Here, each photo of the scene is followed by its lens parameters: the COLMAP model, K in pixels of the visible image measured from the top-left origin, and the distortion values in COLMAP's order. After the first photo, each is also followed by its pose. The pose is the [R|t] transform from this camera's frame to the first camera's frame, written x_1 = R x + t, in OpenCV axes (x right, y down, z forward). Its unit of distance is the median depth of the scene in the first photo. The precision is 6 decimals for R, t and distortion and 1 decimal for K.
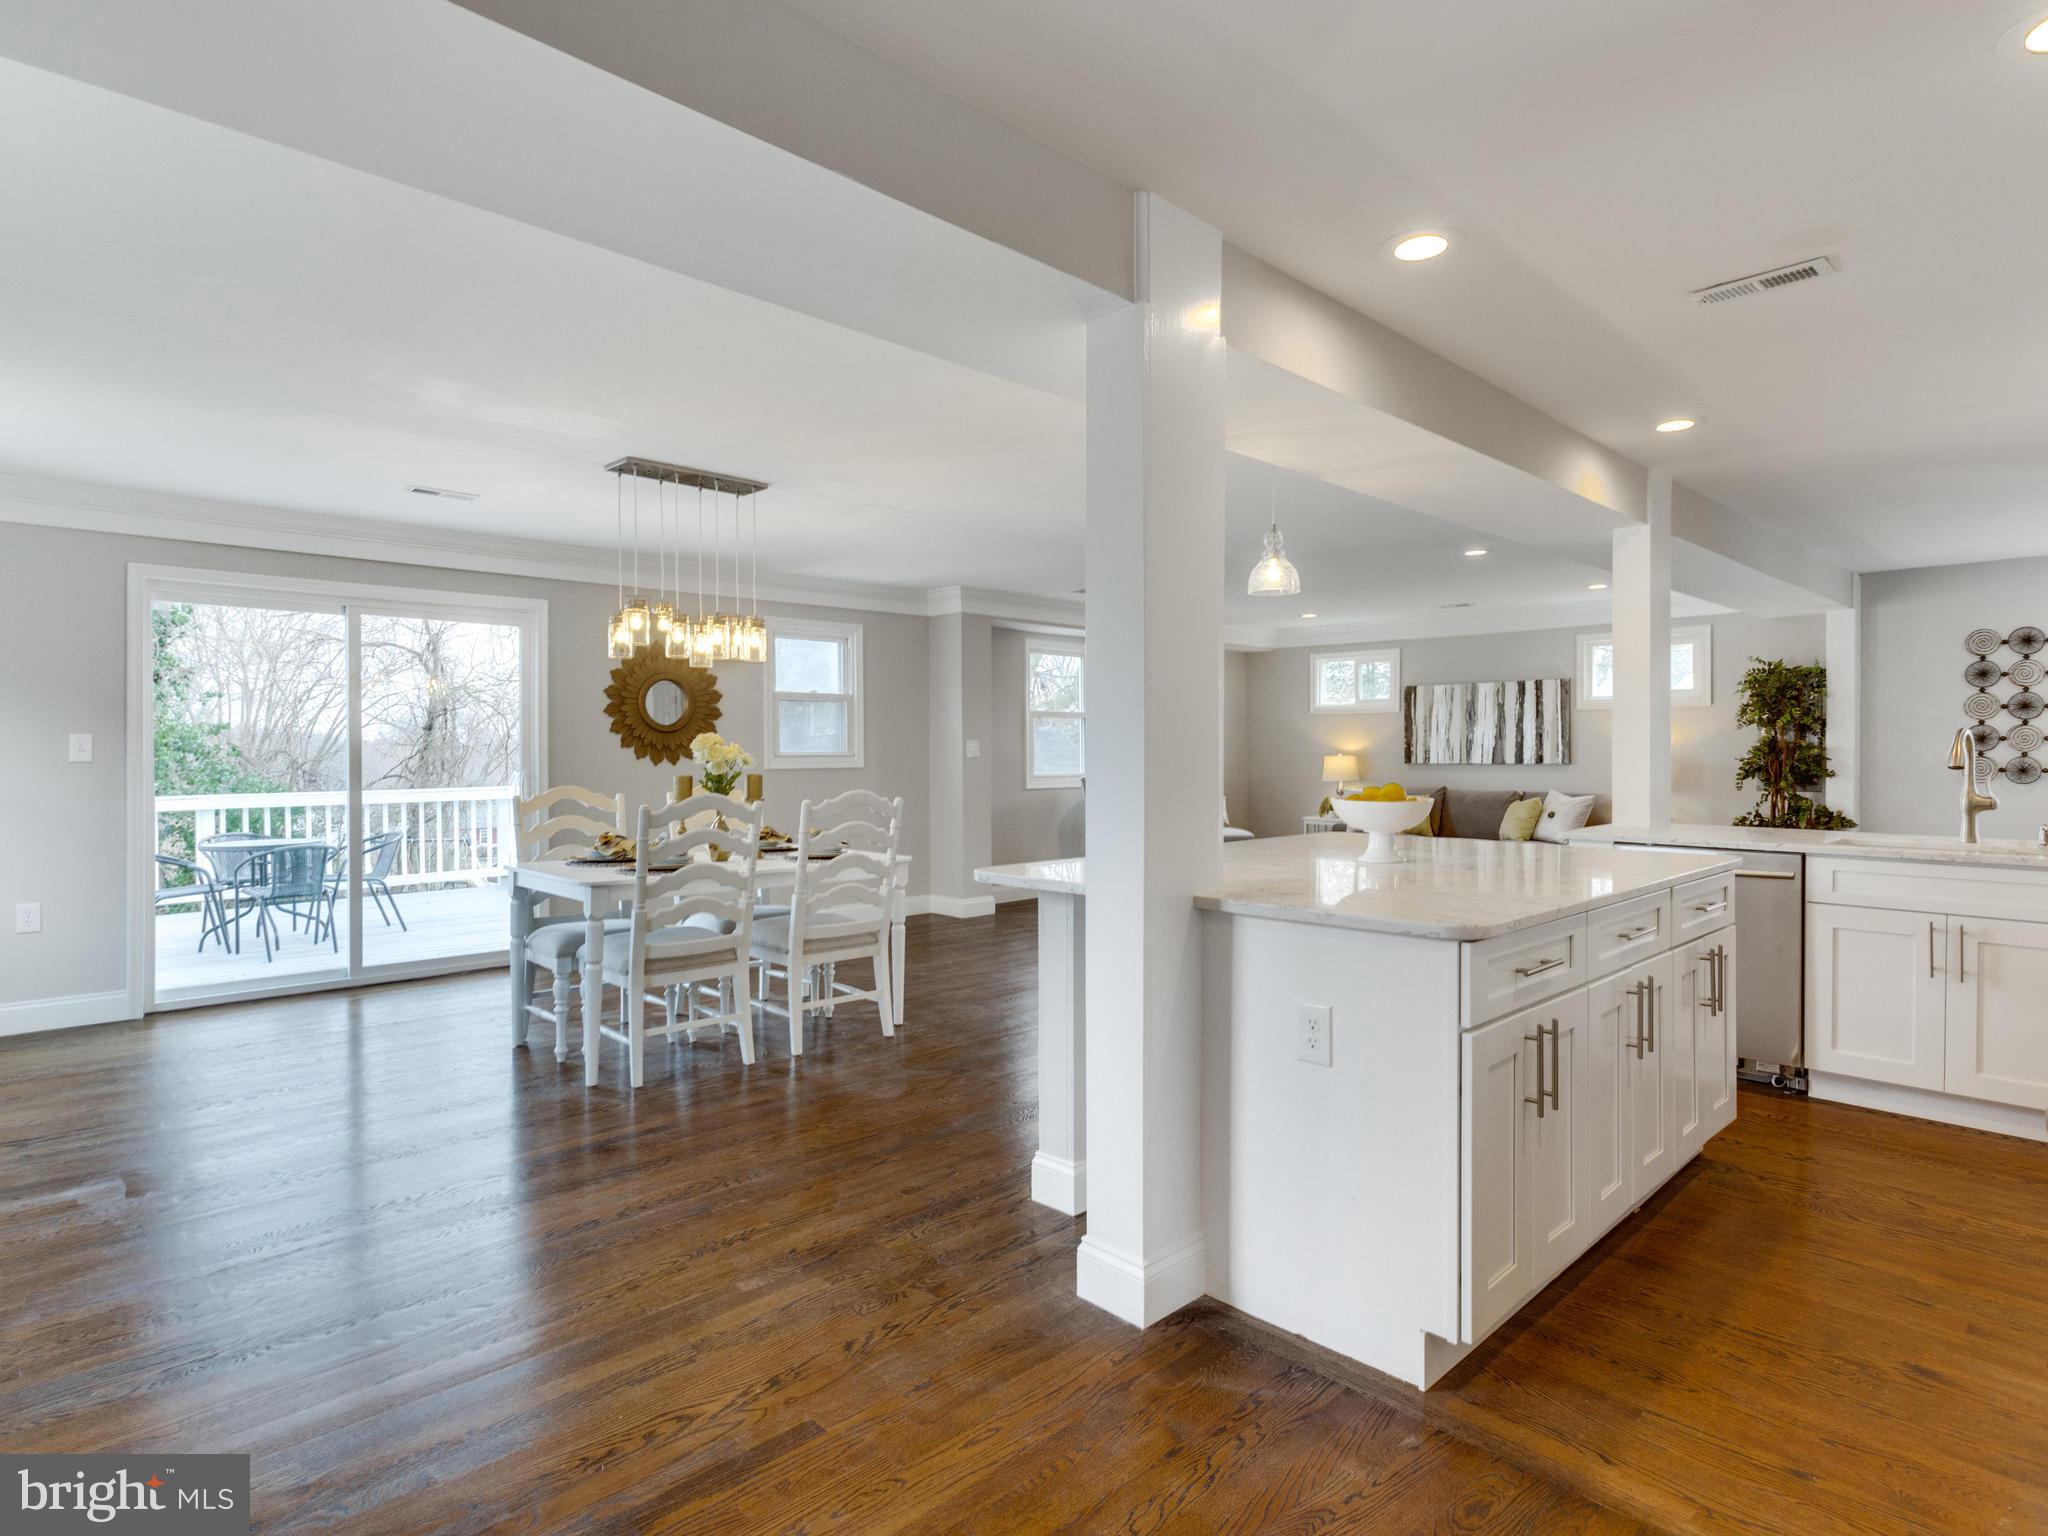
lens RADIAL K [[1133.7, 0, 1019.1], [0, 1133.7, 771.2], [0, 0, 1]] dist [0.003073, 0.000259]
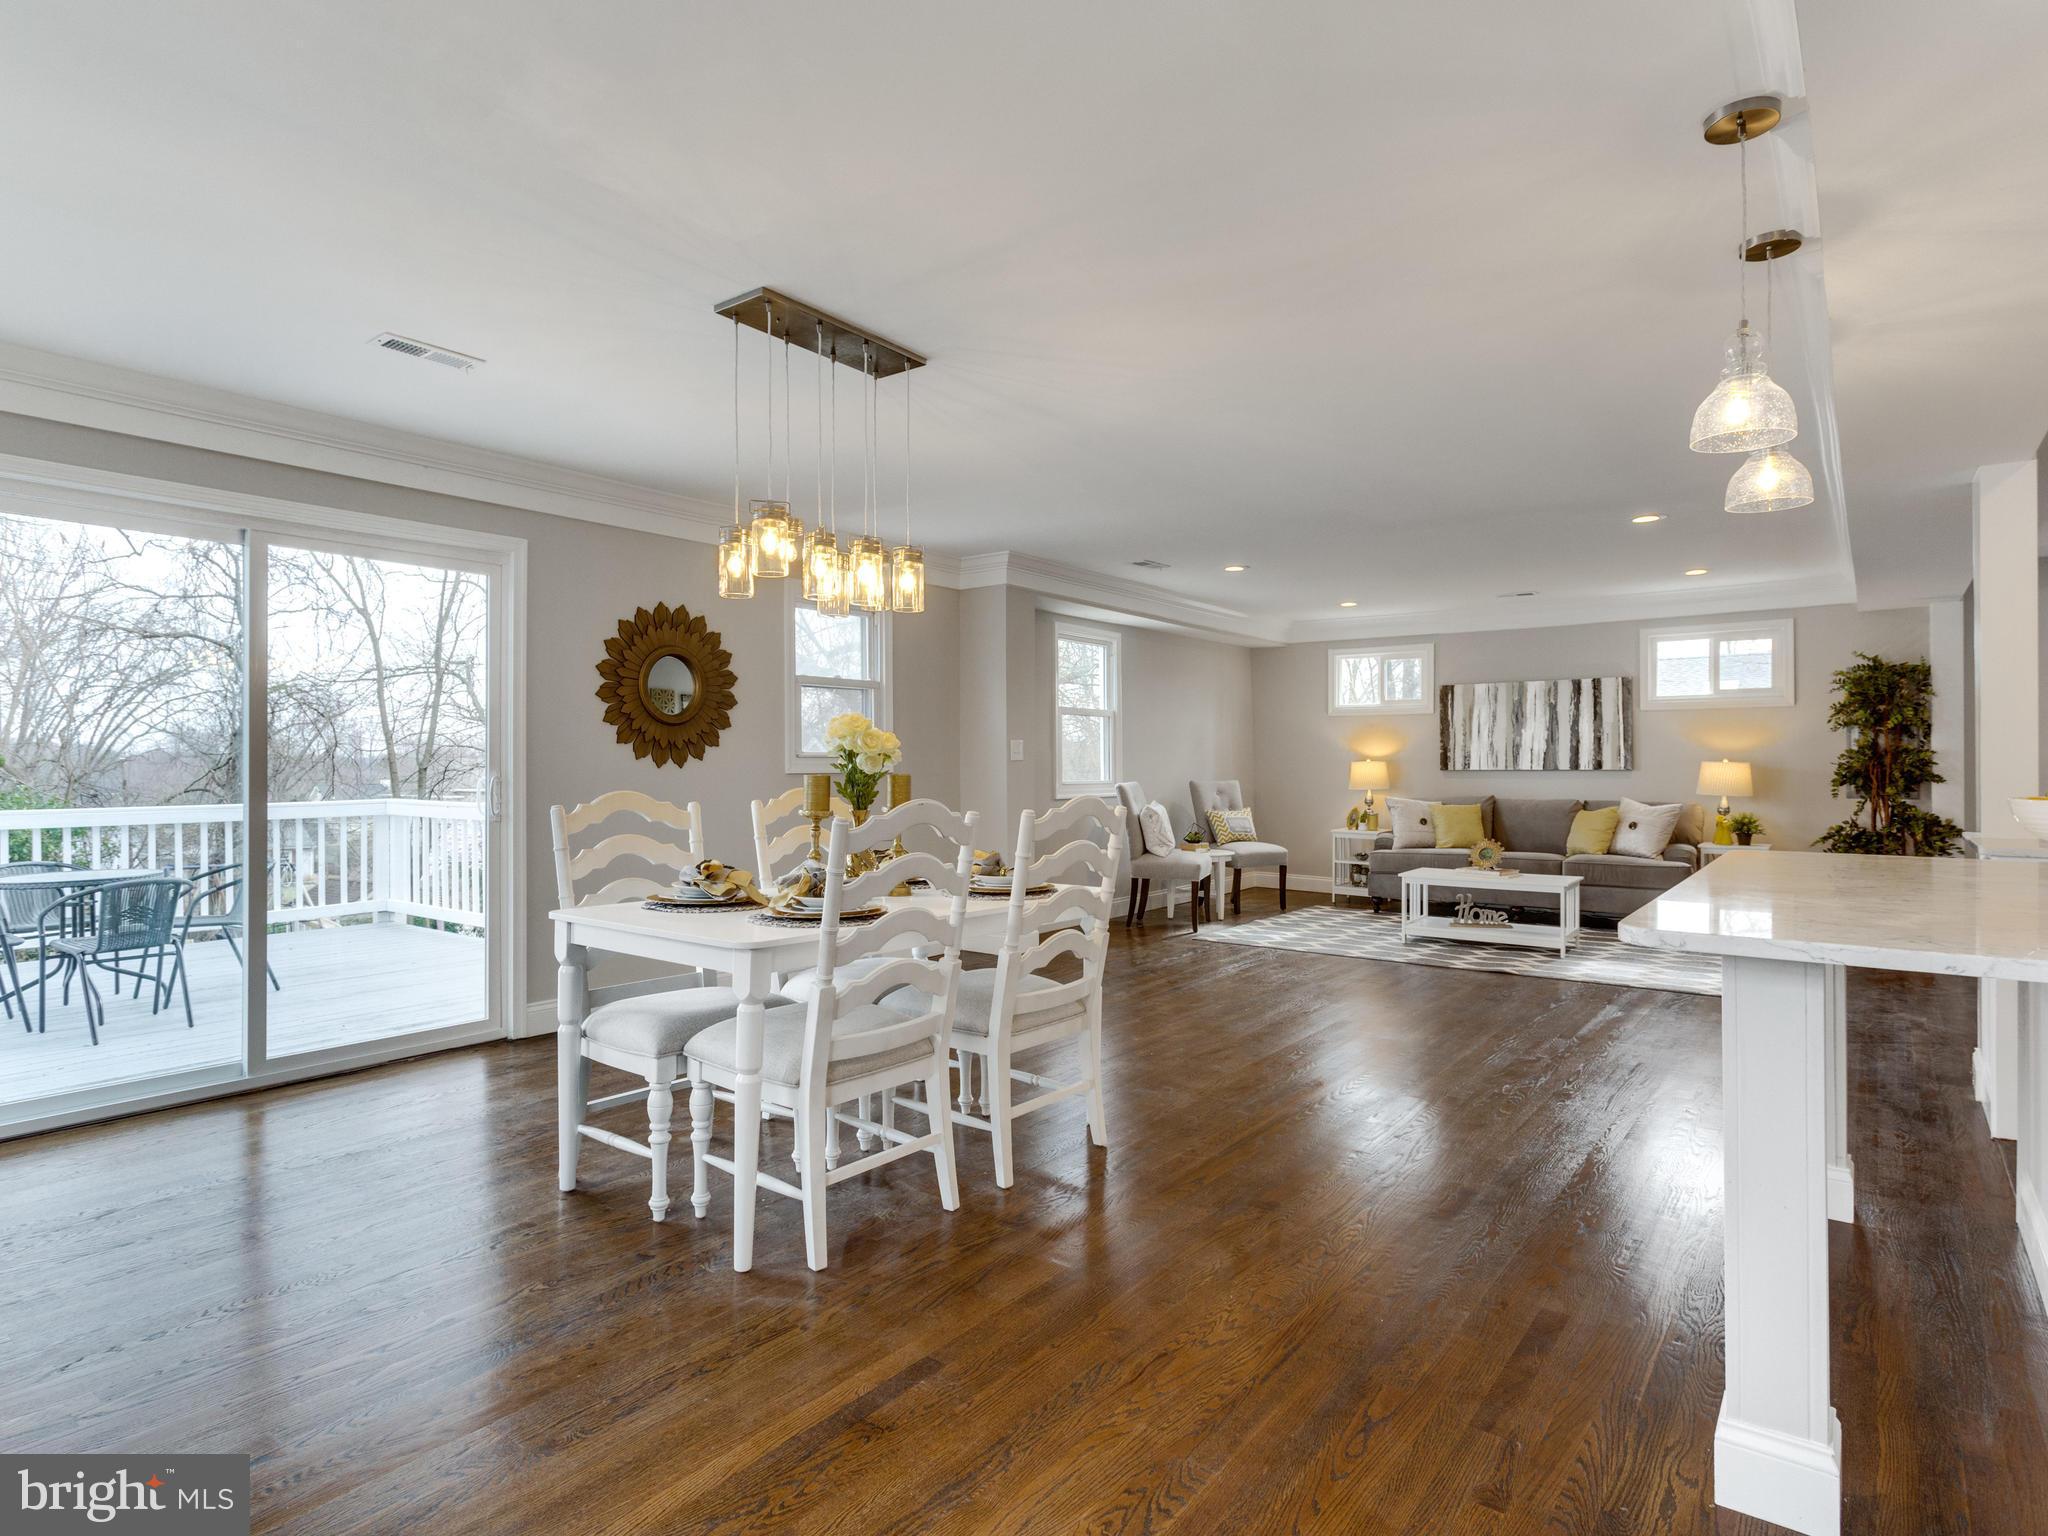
lens RADIAL K [[1156.3, 0, 1024.0], [0, 1156.3, 768.0], [0, 0, 1]] dist [0.003246, -0.000757]
pose [[0.991205, -0.000241, 0.132334, -0.153387], [0.002230, 0.999887, -0.014882, 0.005958], [-0.132315, 0.015046, 0.991094, 0.173005]]
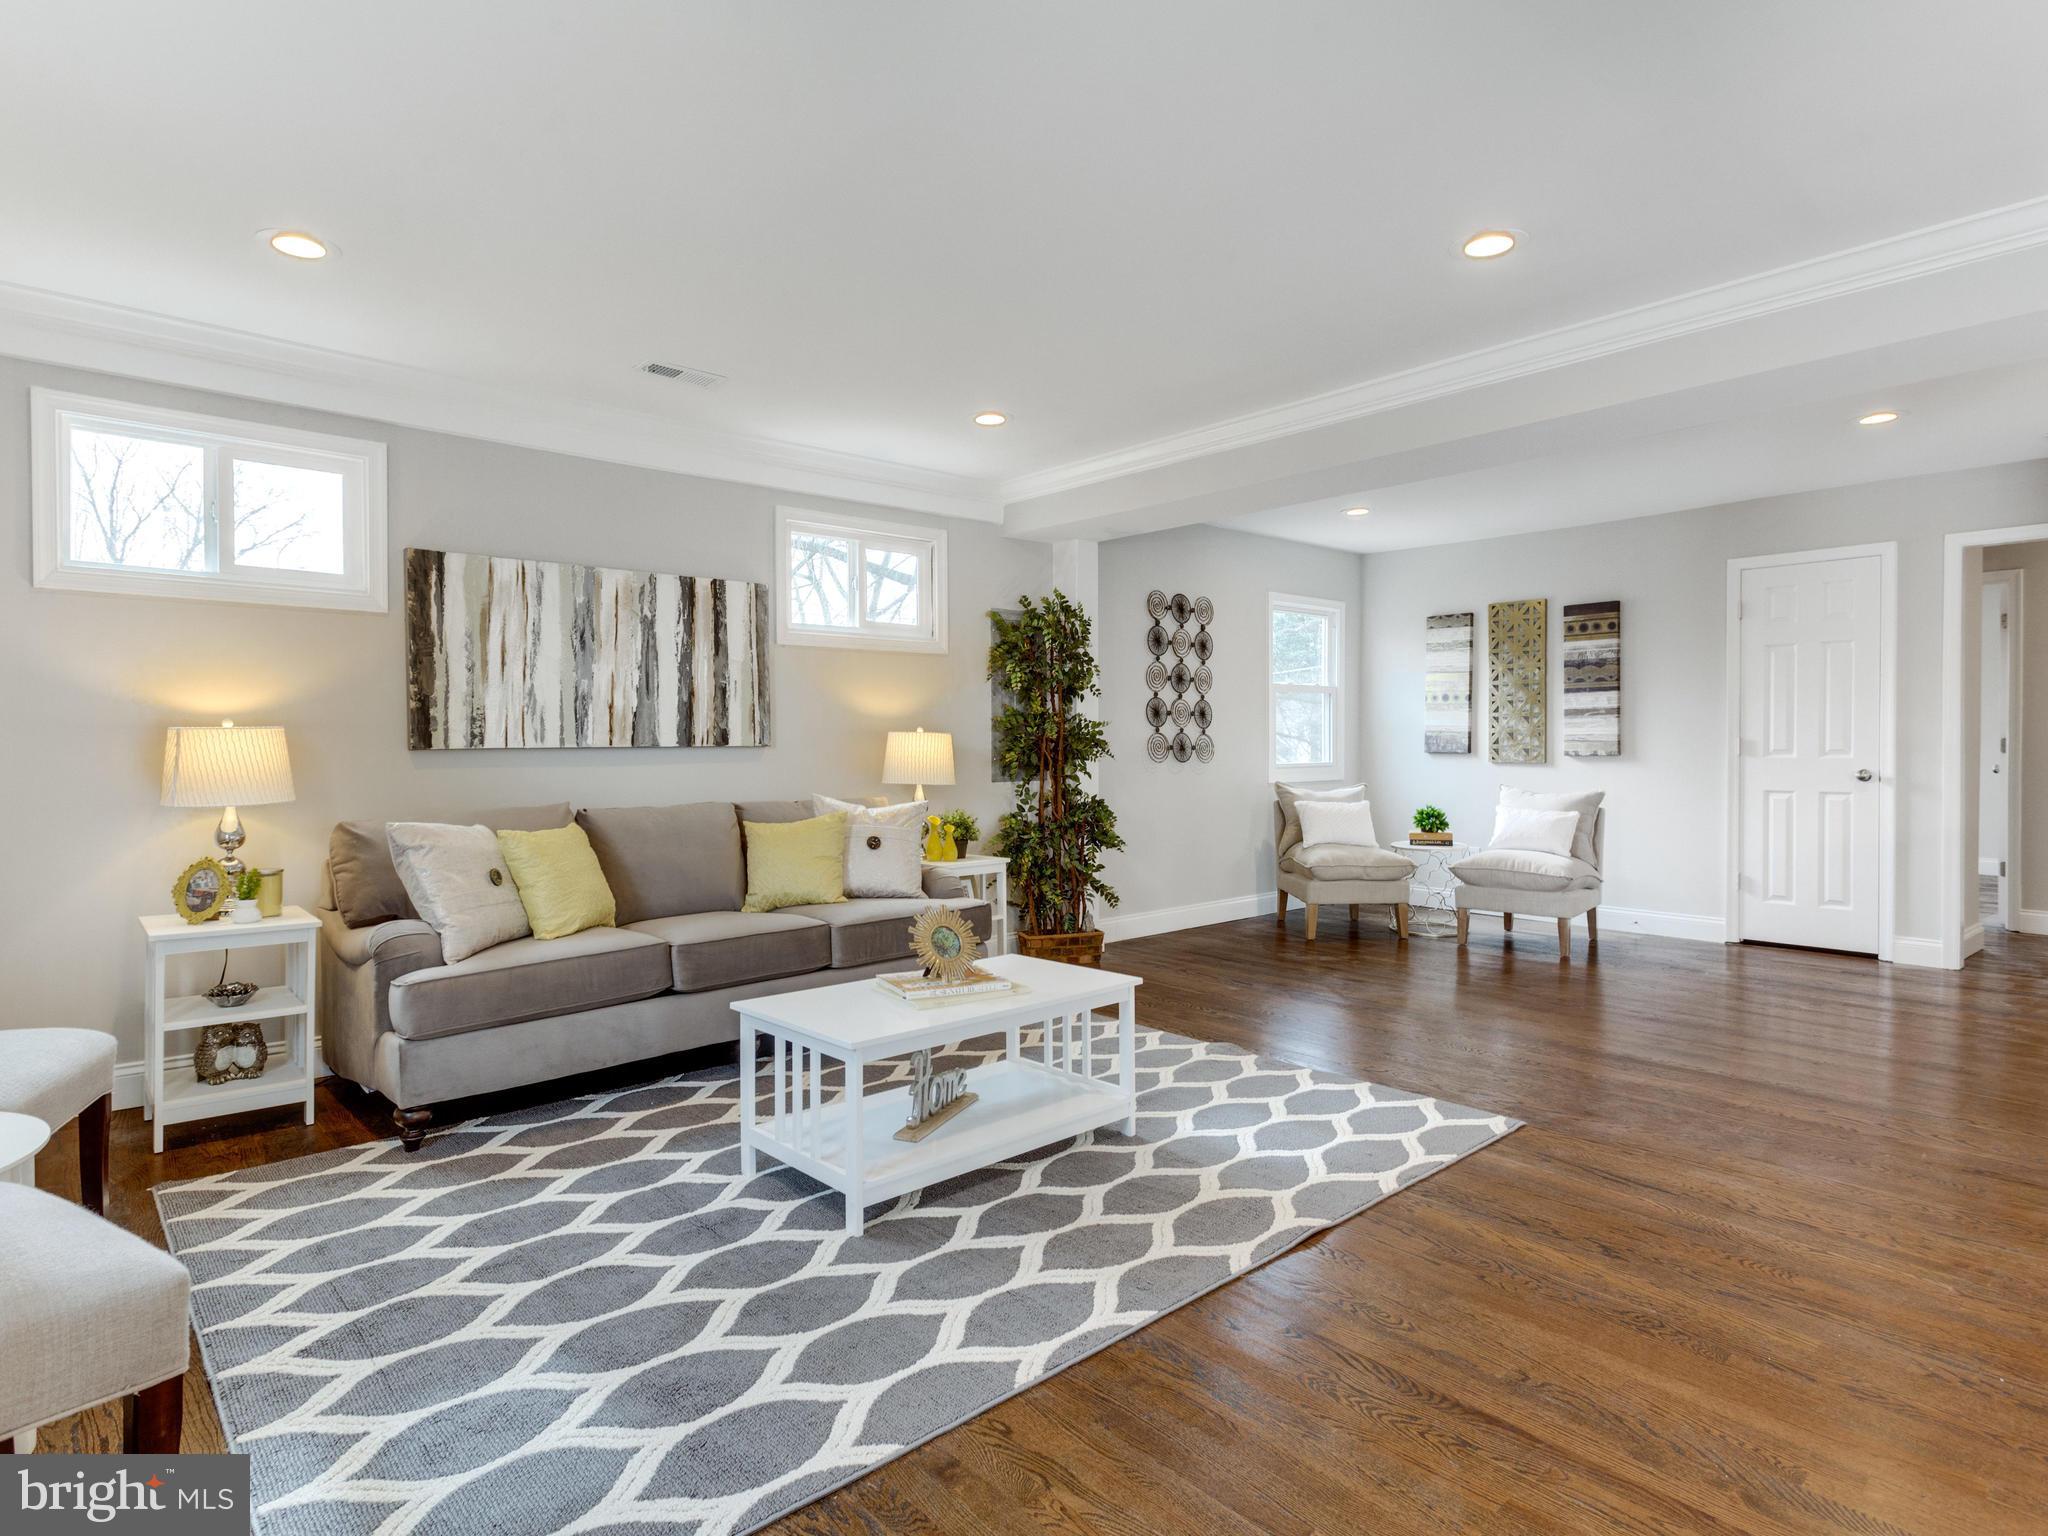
lens RADIAL K [[1122.6, 0, 1025.0], [0, 1122.6, 749.4], [0, 0, 1]] dist [0.004615, 0.000820]
pose [[0.045435, -0.006588, 0.998946, -0.040649], [0.019678, 0.999790, 0.005699, -0.006794], [-0.998773, 0.019398, 0.045555, 1.055572]]
